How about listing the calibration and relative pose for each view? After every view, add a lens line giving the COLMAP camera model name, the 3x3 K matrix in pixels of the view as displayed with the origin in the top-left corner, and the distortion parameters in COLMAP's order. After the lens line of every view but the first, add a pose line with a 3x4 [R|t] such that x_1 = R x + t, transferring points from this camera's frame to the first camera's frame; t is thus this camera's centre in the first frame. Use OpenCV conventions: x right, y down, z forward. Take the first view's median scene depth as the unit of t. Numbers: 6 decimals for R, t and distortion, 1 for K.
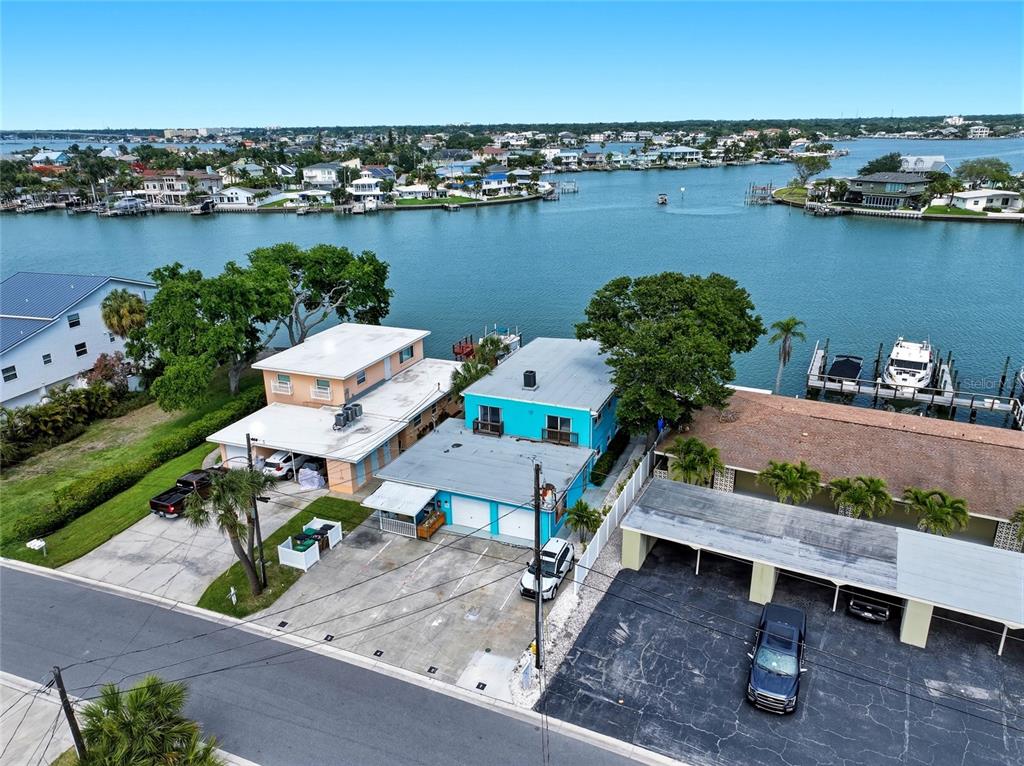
lens RADIAL K [[726.0, 0, 510.5], [0, 726.0, 387.3], [0, 0, 1]] dist [0.010482, 0.000194]
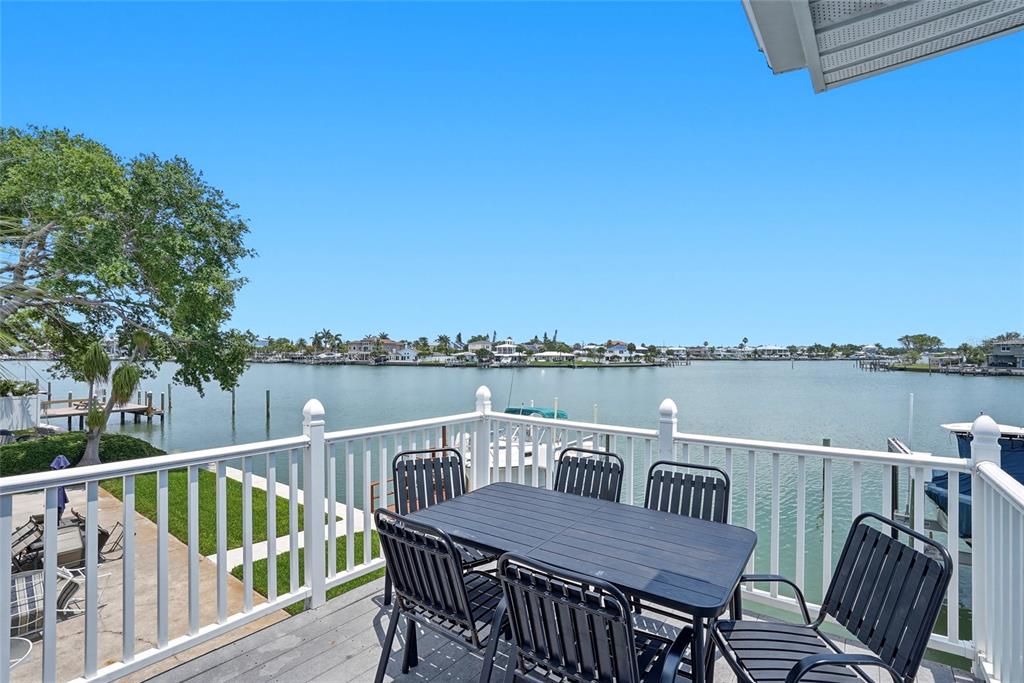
lens RADIAL K [[491.7, 0, 514.9], [0, 491.7, 341.4], [0, 0, 1]] dist [-0.040252, 0.013574]
pose [[0.970659, 0.009217, -0.240282, 0.009593], [-0.091410, 0.938391, -0.333268, -0.017625], [0.222407, 0.345454, 0.911700, 0.241985]]
